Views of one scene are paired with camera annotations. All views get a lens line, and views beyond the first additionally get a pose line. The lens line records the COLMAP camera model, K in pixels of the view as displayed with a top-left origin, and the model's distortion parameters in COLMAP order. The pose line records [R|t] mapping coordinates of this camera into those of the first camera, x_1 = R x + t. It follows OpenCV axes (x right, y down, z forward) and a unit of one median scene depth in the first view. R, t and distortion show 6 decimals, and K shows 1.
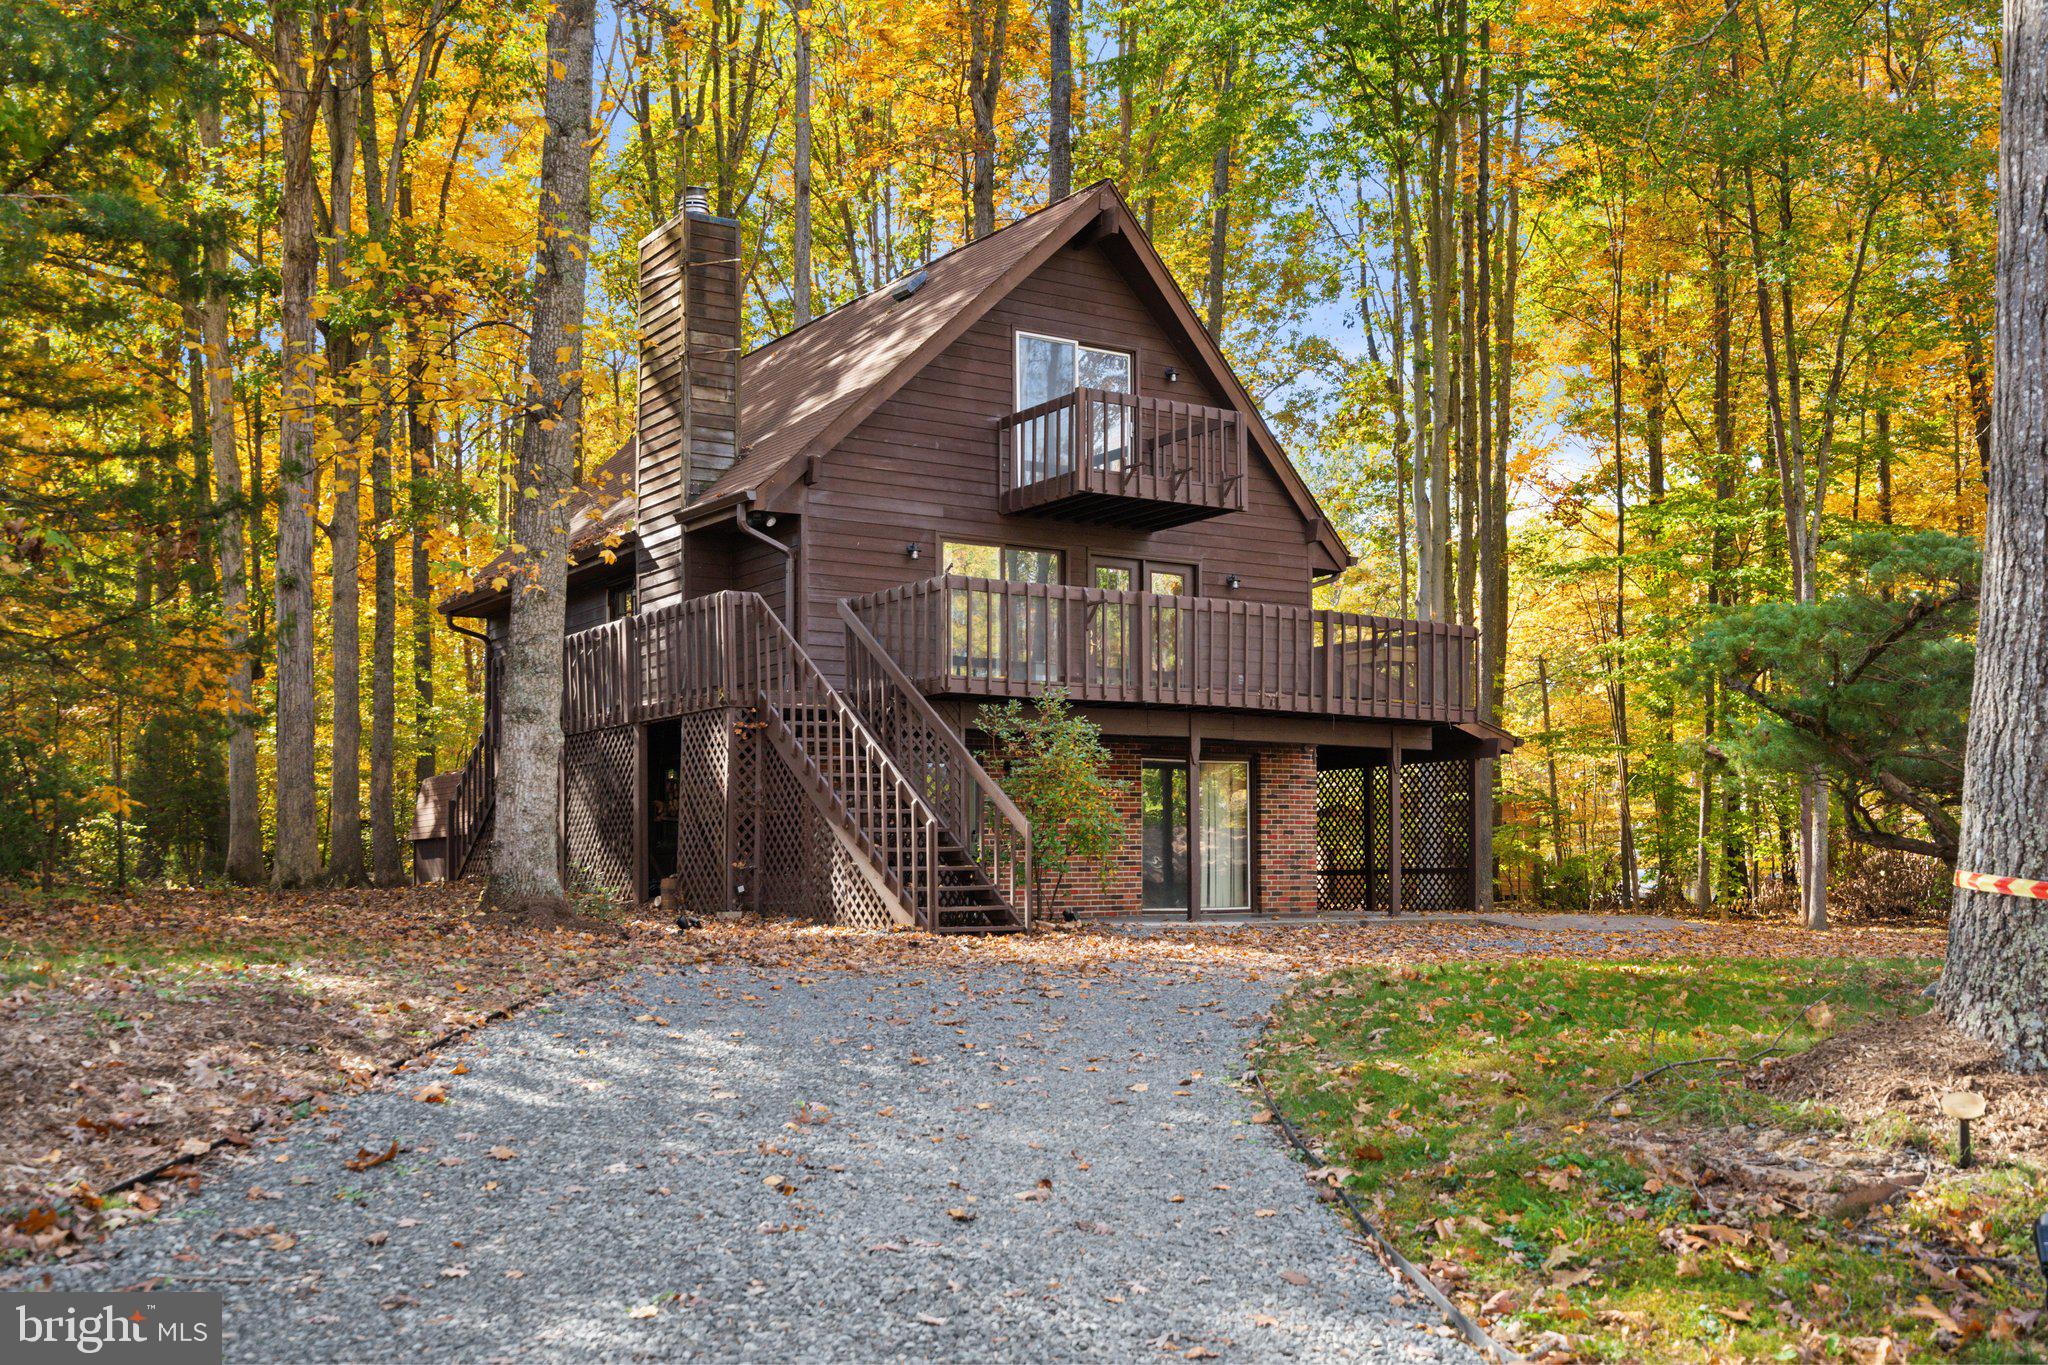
lens RADIAL K [[2040.8, 0, 1024.0], [0, 2040.8, 682.5], [0, 0, 1]] dist [0.016860, -0.014691]
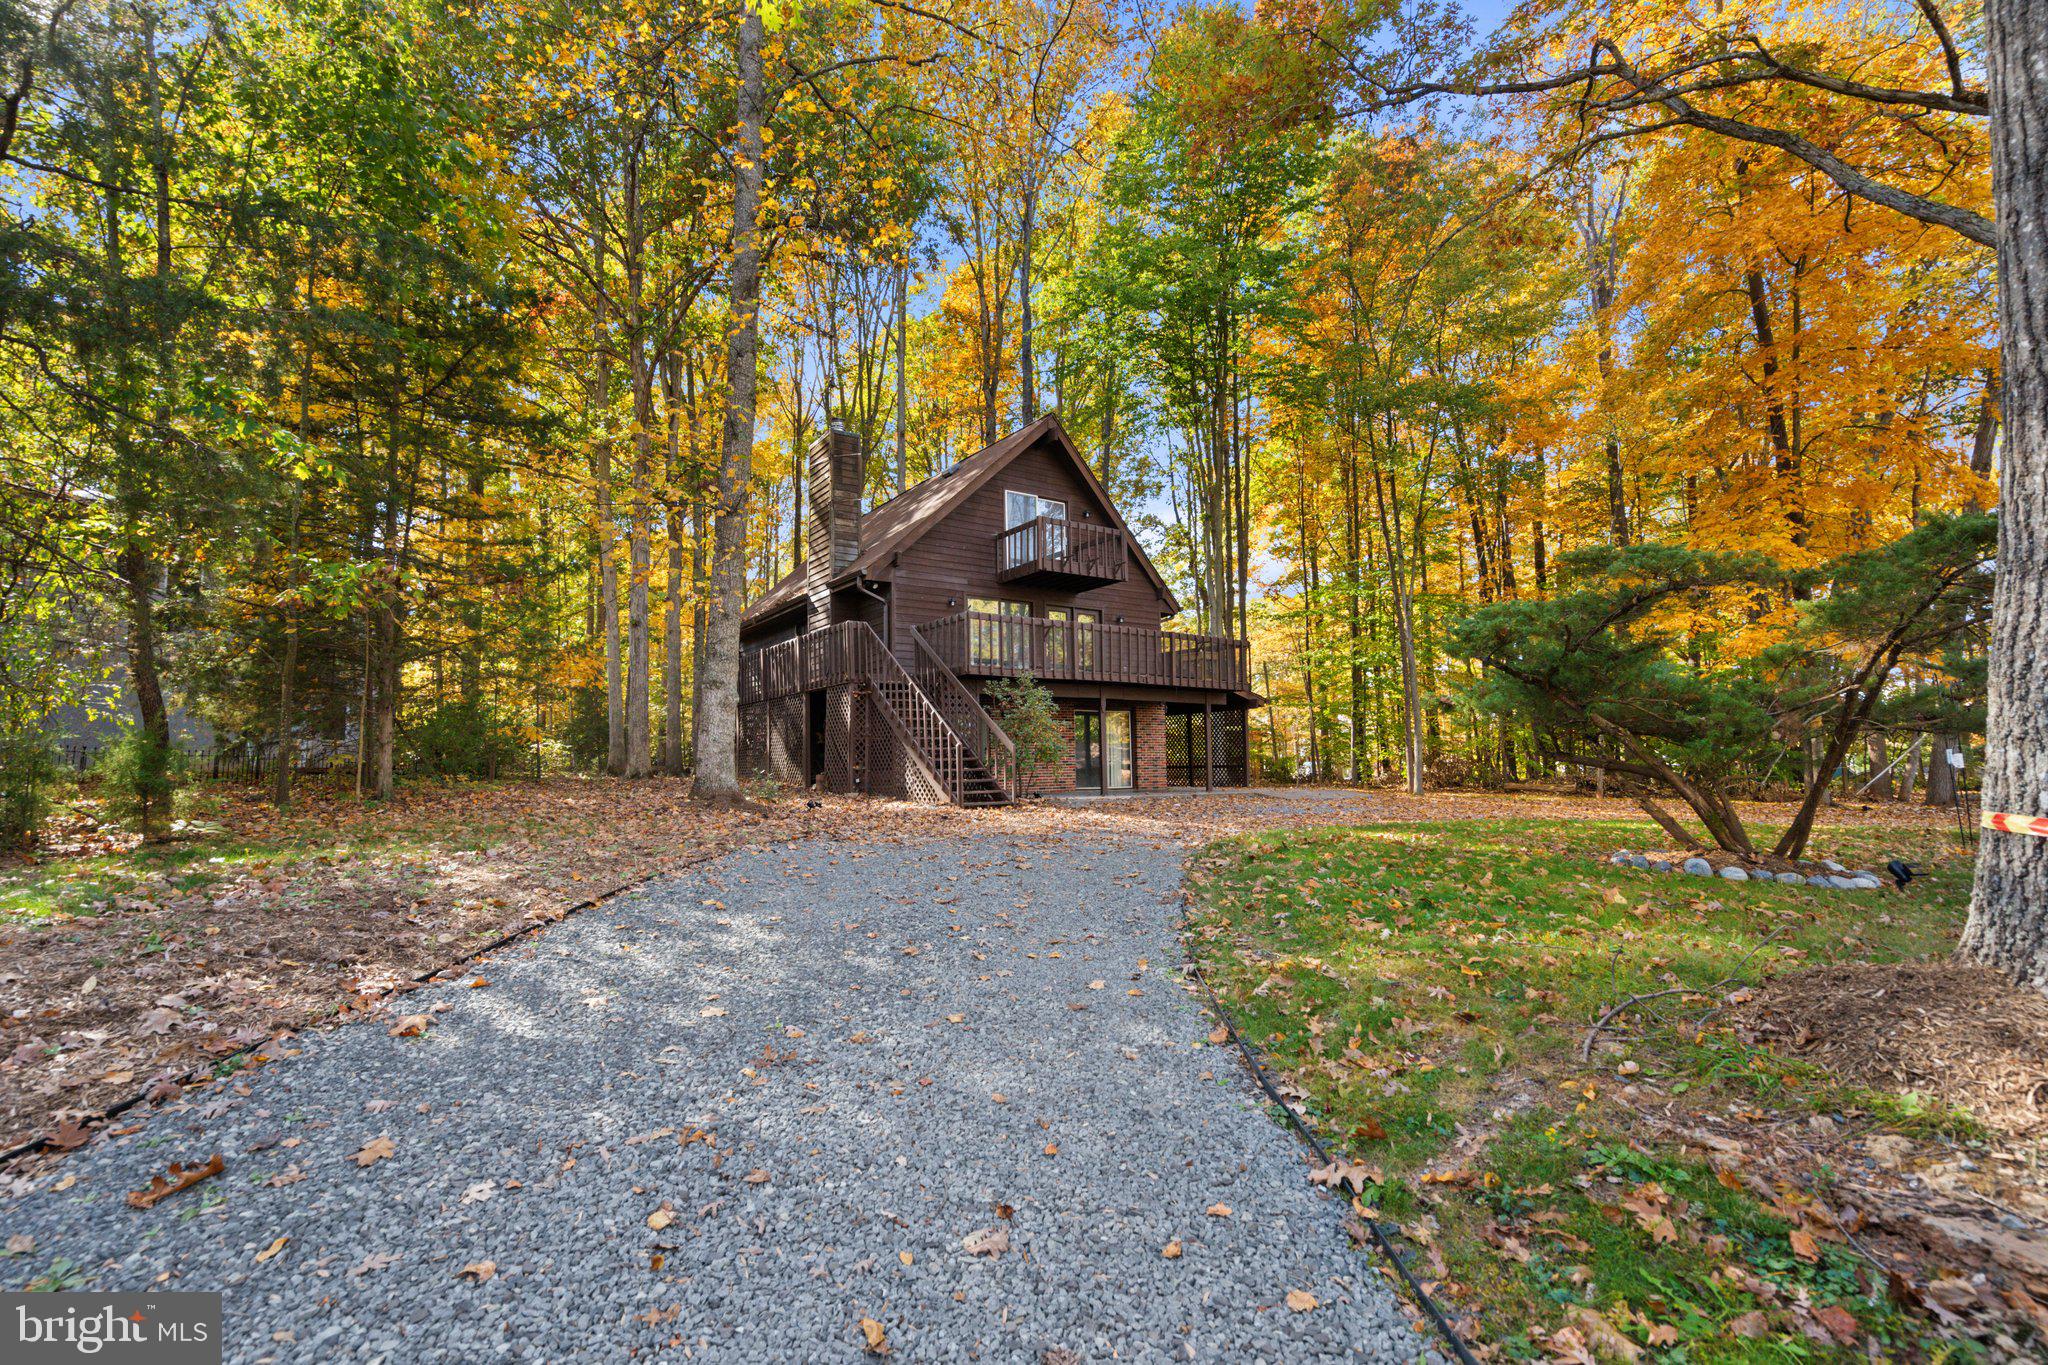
lens RADIAL K [[772.6, 0, 906.6], [0, 772.6, 672.0], [0, 0, 1]] dist [0.000074, 0.000004]
pose [[0.989306, -0.013960, -0.145186, 0.007755], [0.011570, 0.999783, -0.017295, 0.012989], [0.145396, 0.015430, 0.989253, 0.267585]]
